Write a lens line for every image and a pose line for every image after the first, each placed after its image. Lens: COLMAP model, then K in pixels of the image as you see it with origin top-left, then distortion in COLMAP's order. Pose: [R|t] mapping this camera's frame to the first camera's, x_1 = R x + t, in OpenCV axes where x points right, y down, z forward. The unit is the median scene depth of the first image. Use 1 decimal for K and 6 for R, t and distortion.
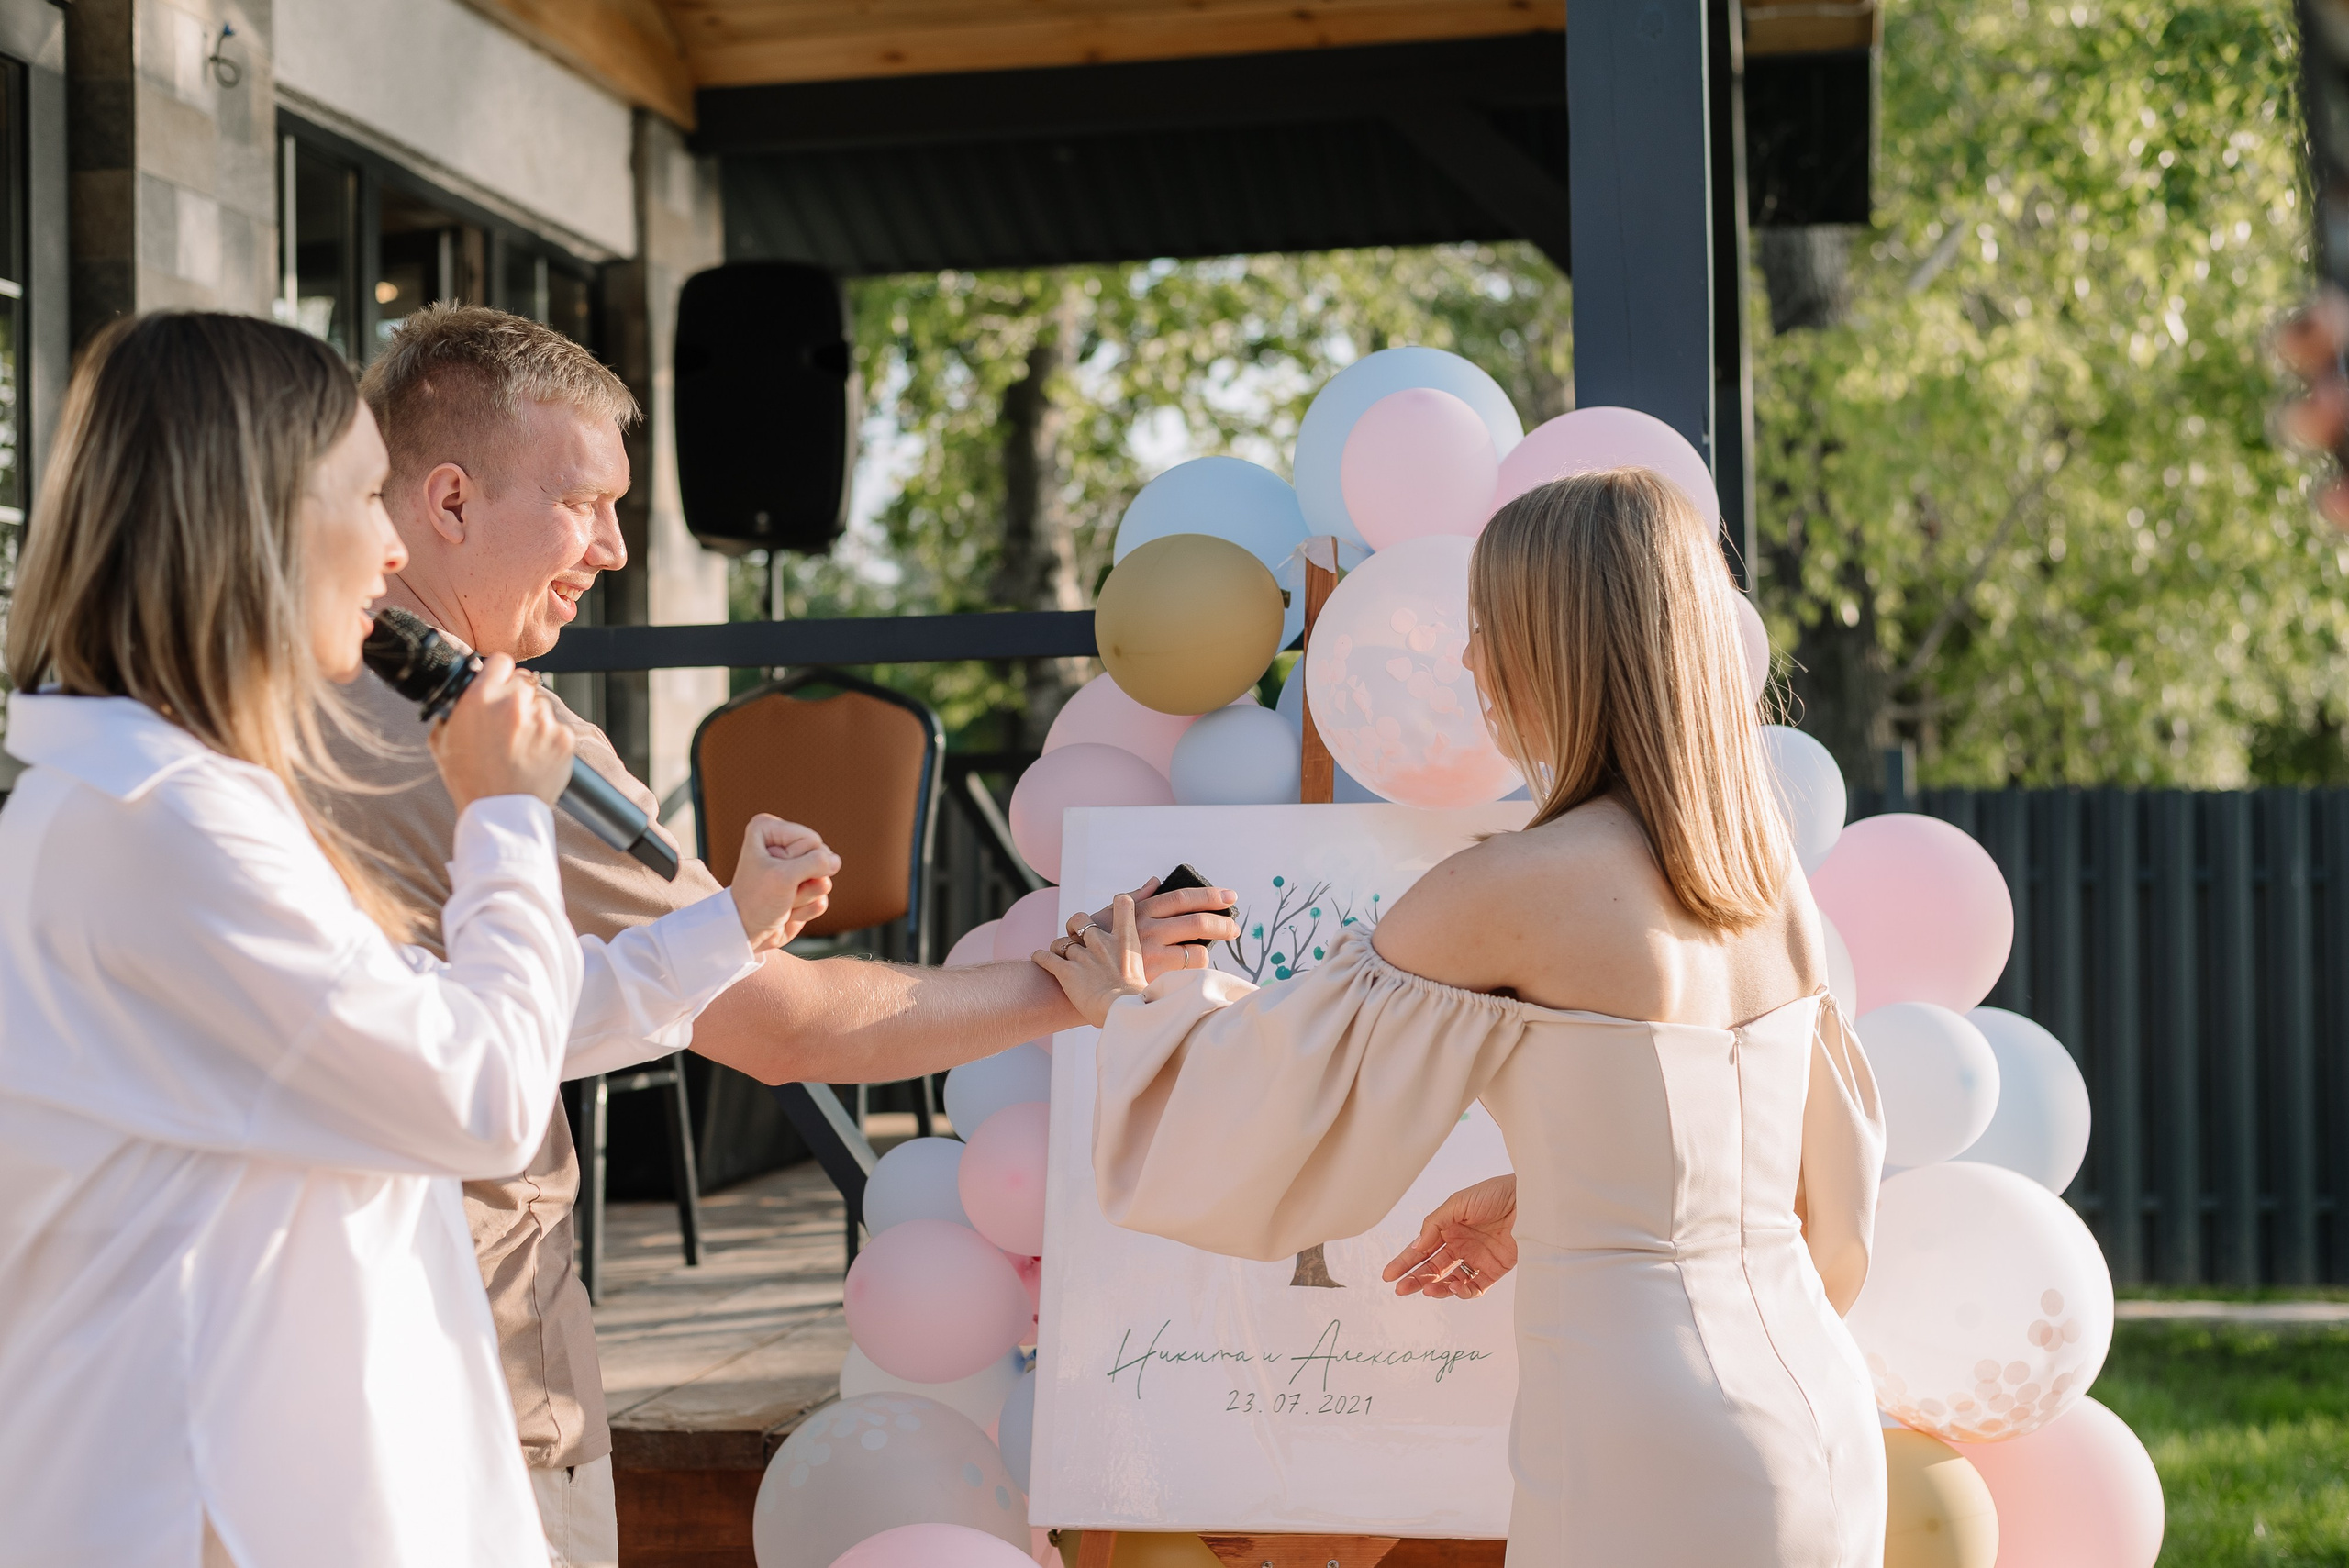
lens RADIAL K [[3474.0, 0, 1229.2], [0, 3474.0, 795.8], [0, 0, 1]] dist [0.021144, 0.000000]
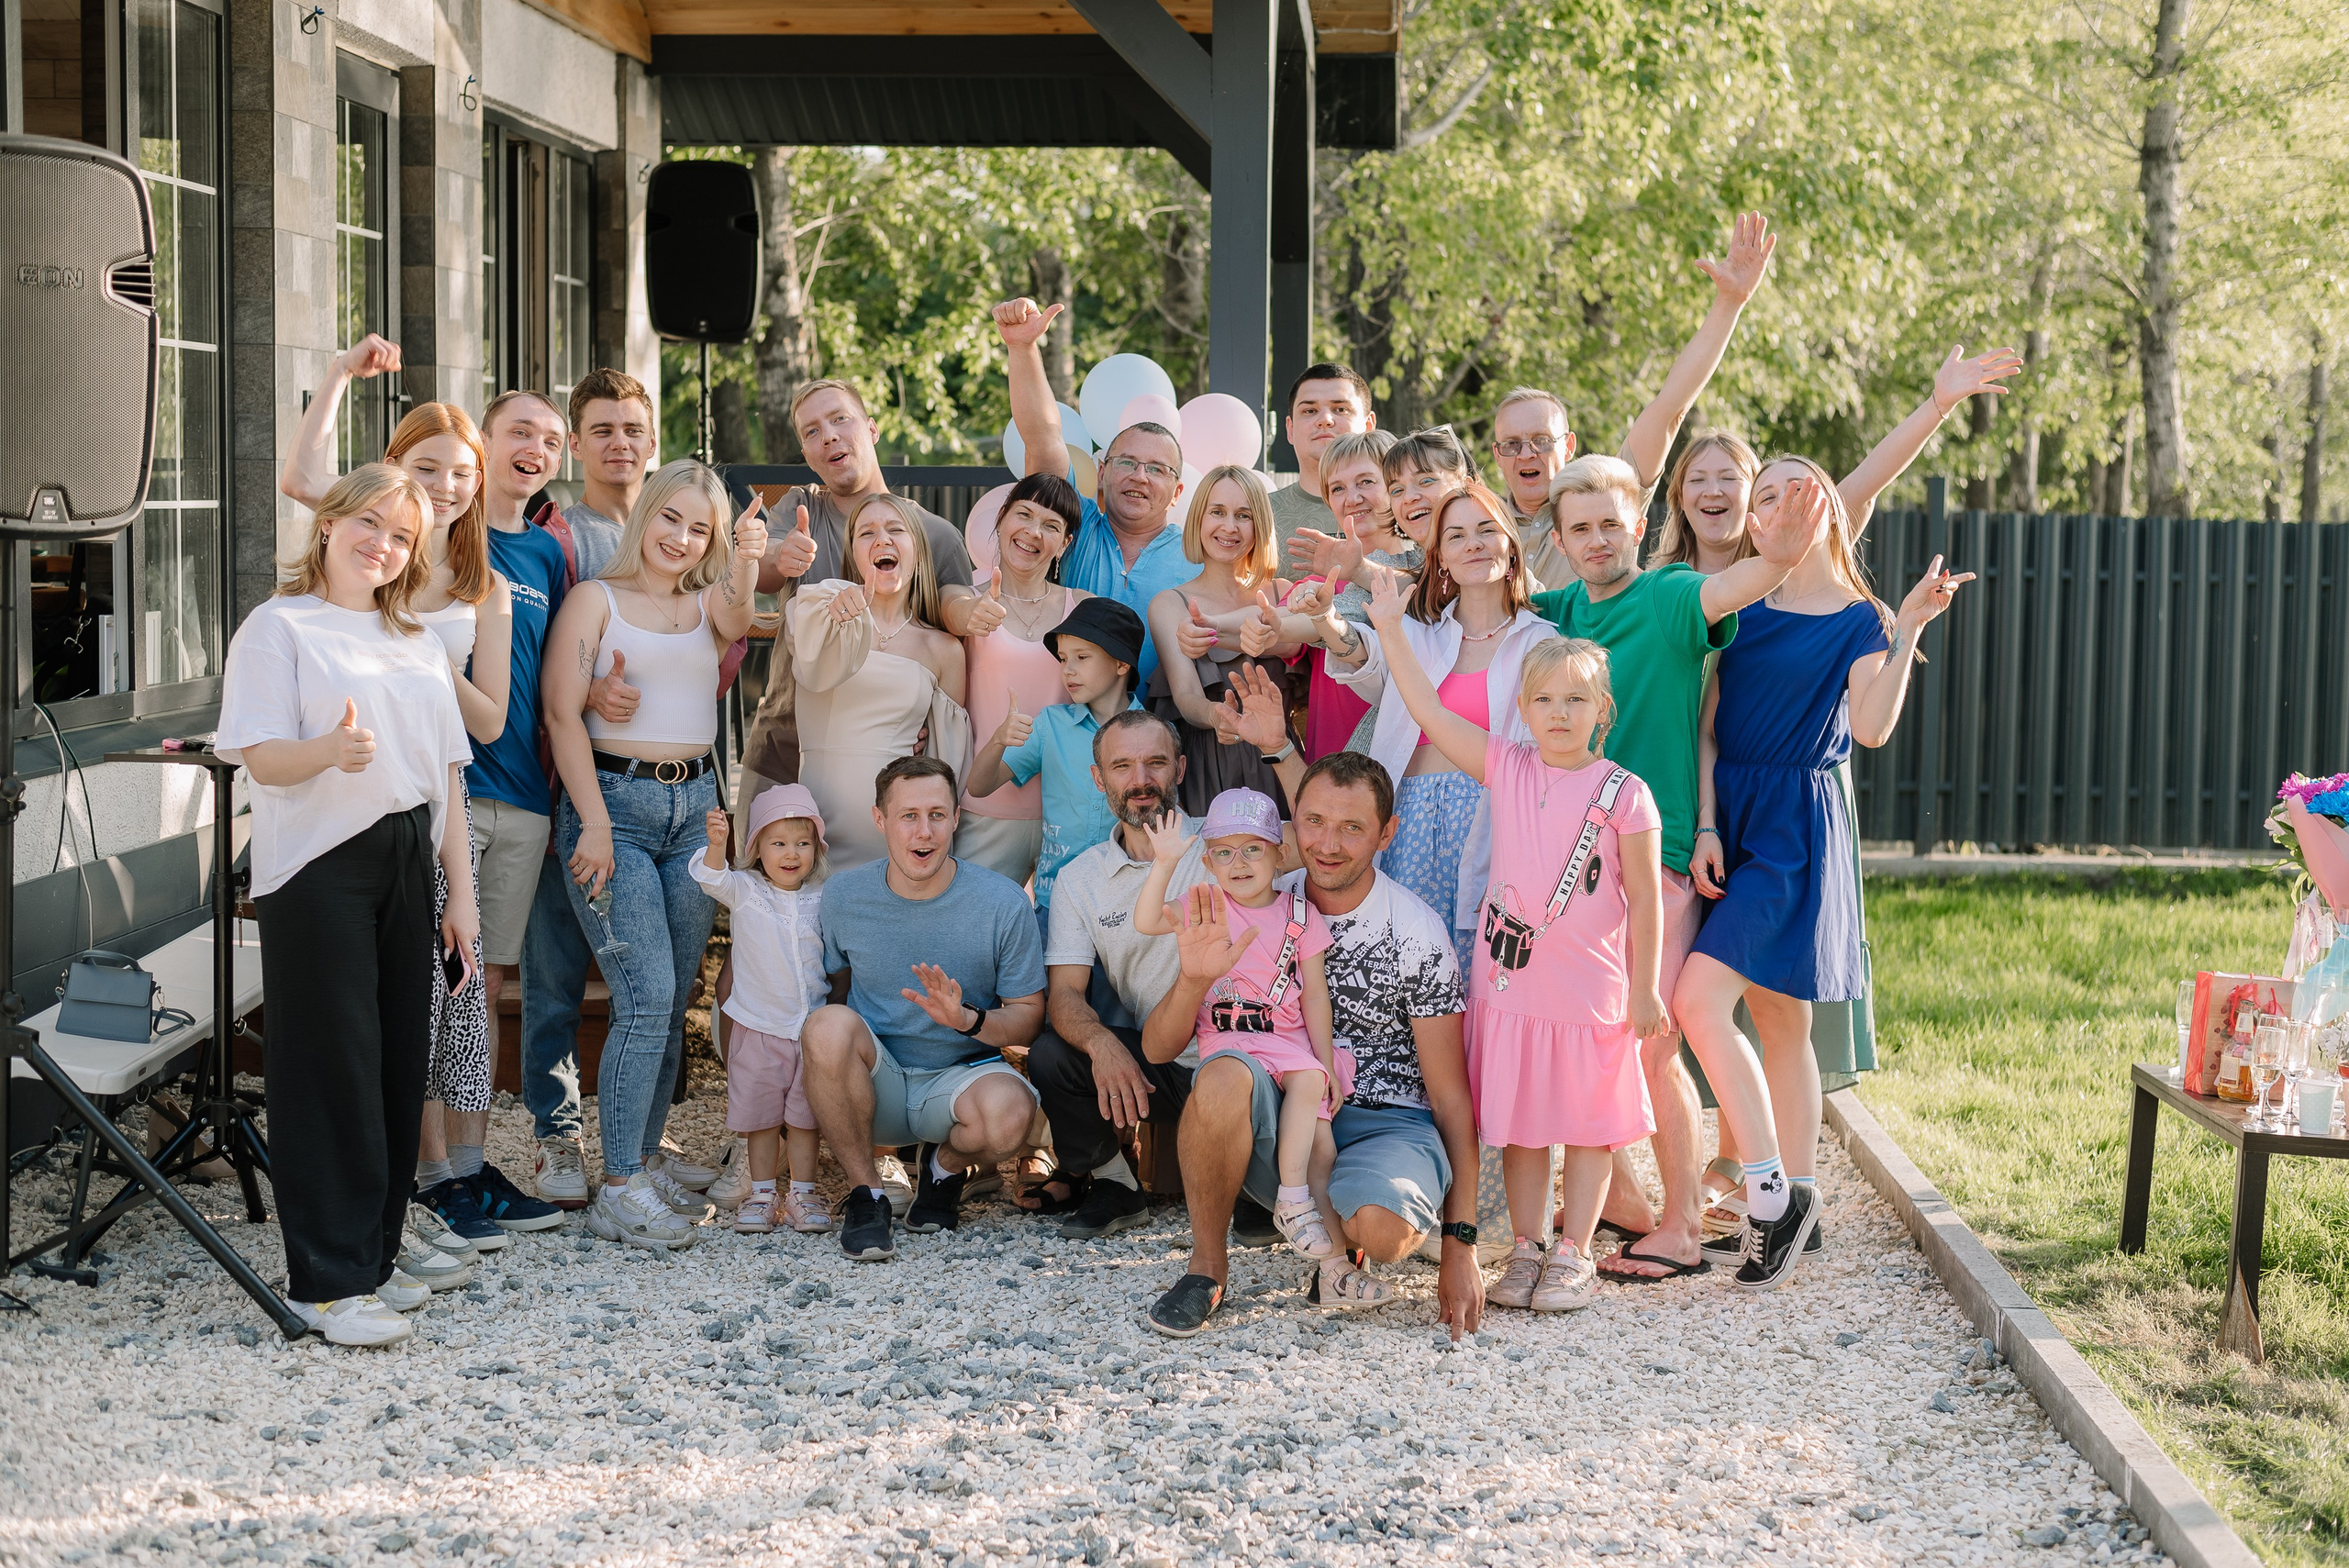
lens RADIAL K [[3474.0, 0, 1181.6], [0, 3474.0, 785.9], [0, 0, 1]] dist [0.021144, 0.000000]
pose [[0.994793, 0.024182, 0.099005, -0.101740], [-0.034632, 0.993844, 0.105232, -0.065914], [-0.095851, -0.108113, 0.989507, -0.957805]]
